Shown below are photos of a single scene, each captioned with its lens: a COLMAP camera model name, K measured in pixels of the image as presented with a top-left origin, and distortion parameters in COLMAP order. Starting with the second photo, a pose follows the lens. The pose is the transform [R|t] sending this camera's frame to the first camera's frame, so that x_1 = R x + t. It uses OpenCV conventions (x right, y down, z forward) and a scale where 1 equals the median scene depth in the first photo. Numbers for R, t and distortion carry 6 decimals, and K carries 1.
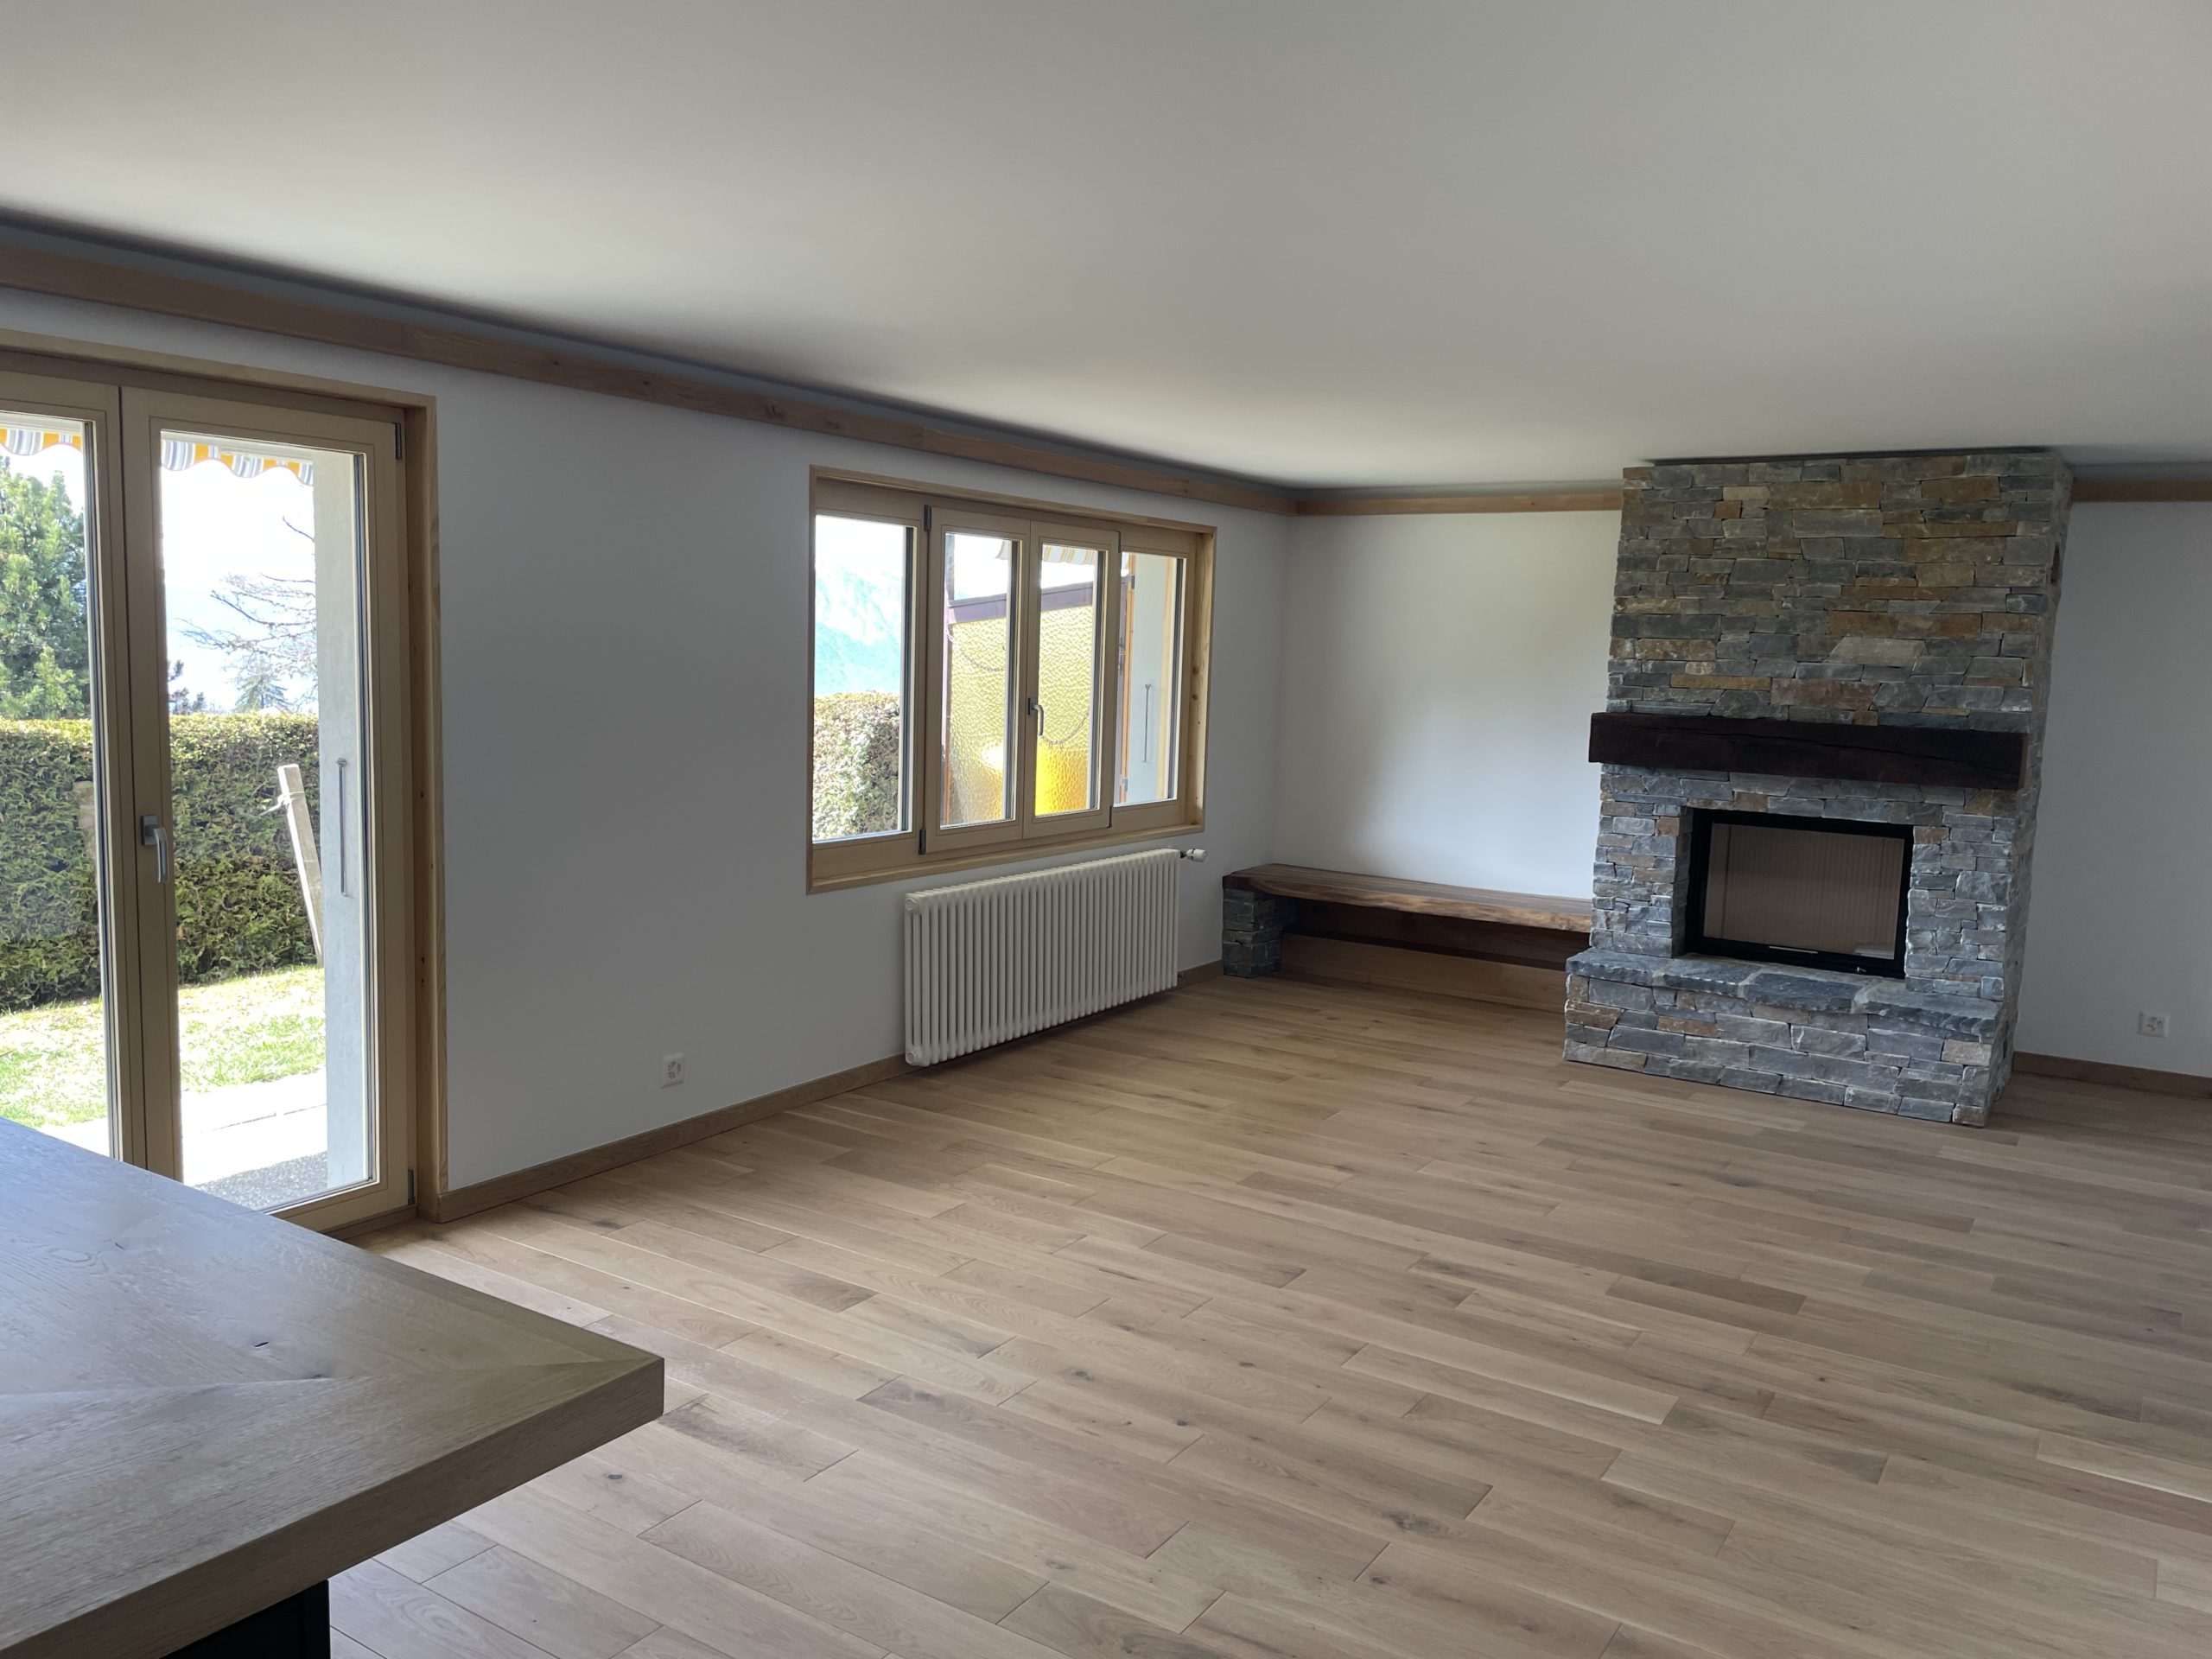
lens RADIAL K [[1675.9, 0, 1104.8], [0, 1675.9, 840.8], [0, 0, 1]] dist [0.123665, -0.164416]
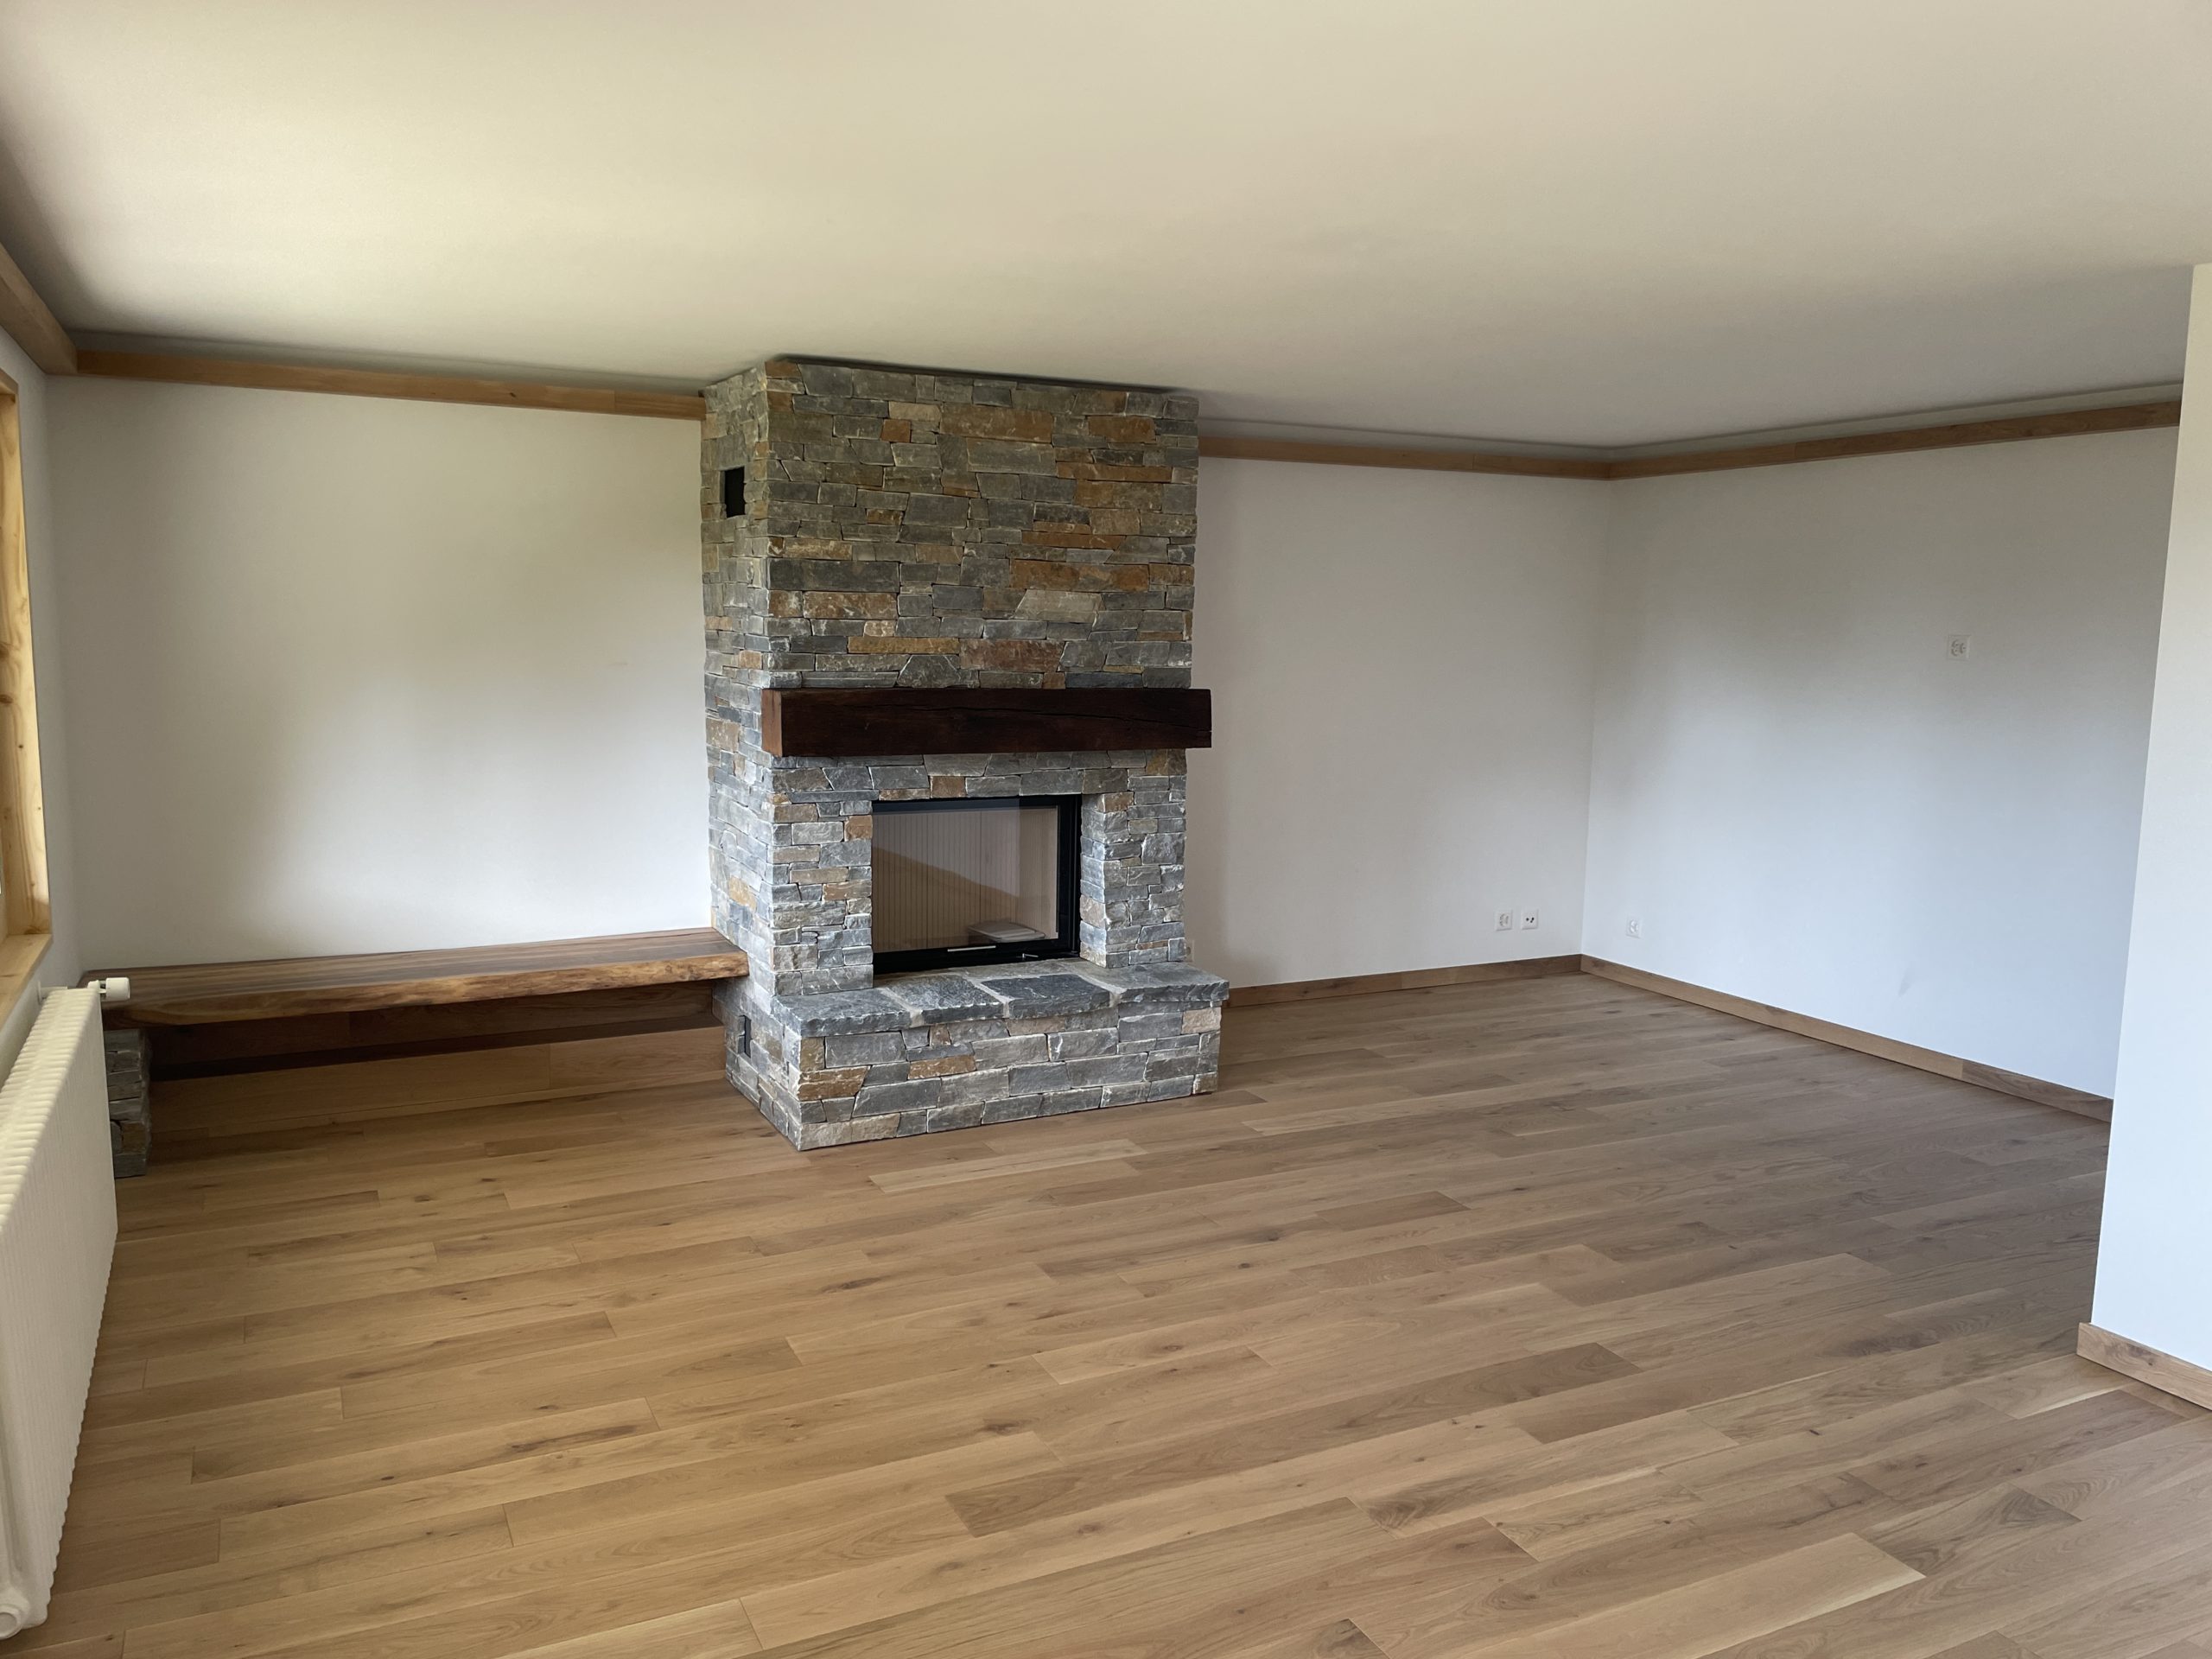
lens RADIAL K [[1675.9, 0, 1104.8], [0, 1675.9, 840.8], [0, 0, 1]] dist [0.123665, -0.164416]
pose [[0.501794, -0.142008, 0.853251, -0.309382], [0.103663, 0.989195, 0.103669, -0.078259], [-0.858753, 0.036430, 0.511093, 0.535885]]
